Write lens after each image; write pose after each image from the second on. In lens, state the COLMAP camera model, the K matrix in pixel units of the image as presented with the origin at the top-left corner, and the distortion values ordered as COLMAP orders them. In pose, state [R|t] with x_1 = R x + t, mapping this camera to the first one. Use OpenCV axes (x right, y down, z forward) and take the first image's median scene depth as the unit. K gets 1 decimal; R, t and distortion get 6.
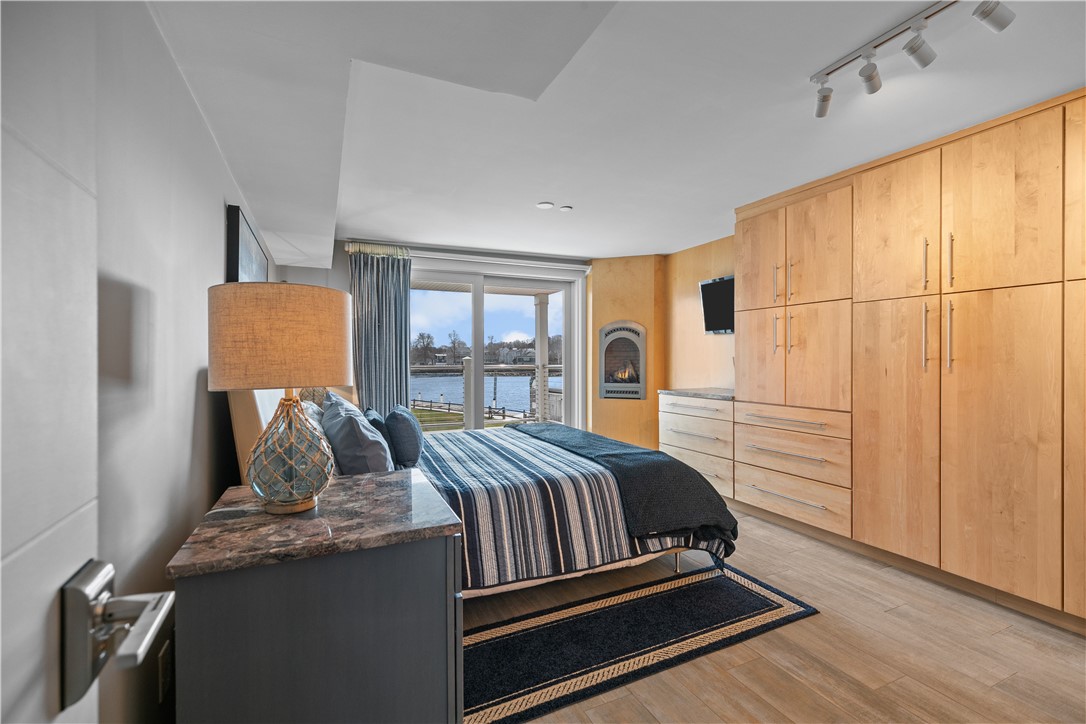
lens RADIAL K [[492.3, 0, 549.0], [0, 492.3, 360.8], [0, 0, 1]] dist [0.002177, 0.000162]
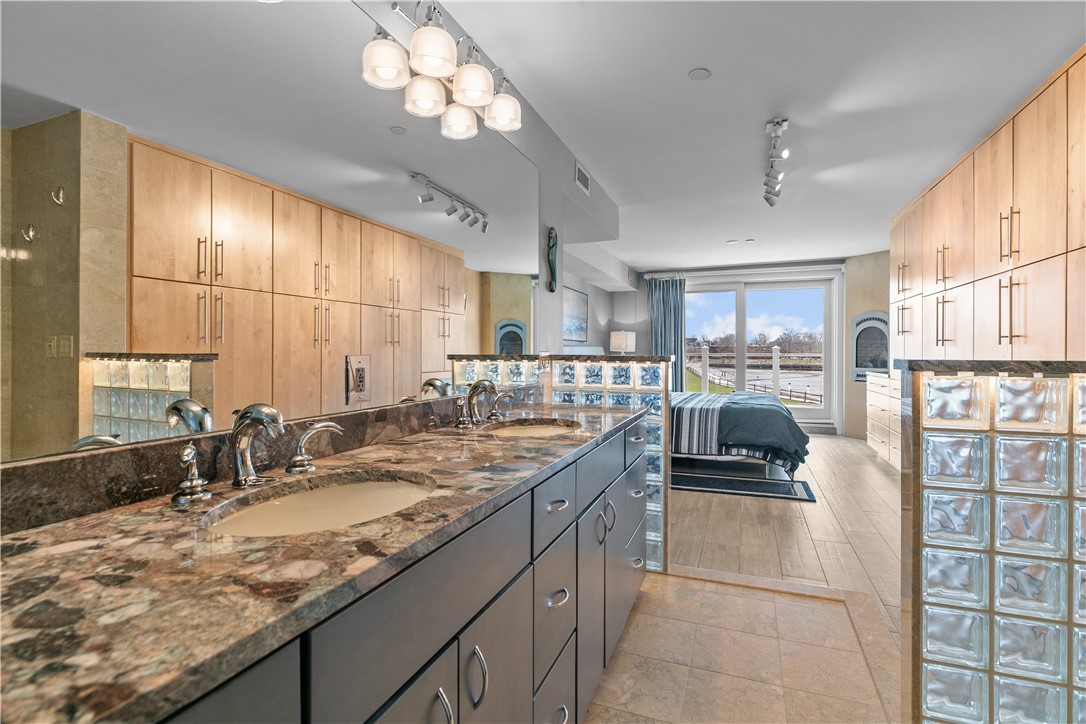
lens RADIAL K [[531.6, 0, 540.7], [0, 531.6, 353.3], [0, 0, 1]] dist [-0.000884, -0.000127]
pose [[0.676724, 0.004451, -0.736224, 0.613215], [-0.008084, 0.999966, -0.001385, 0.023983], [0.736193, 0.006889, 0.676737, -0.405545]]
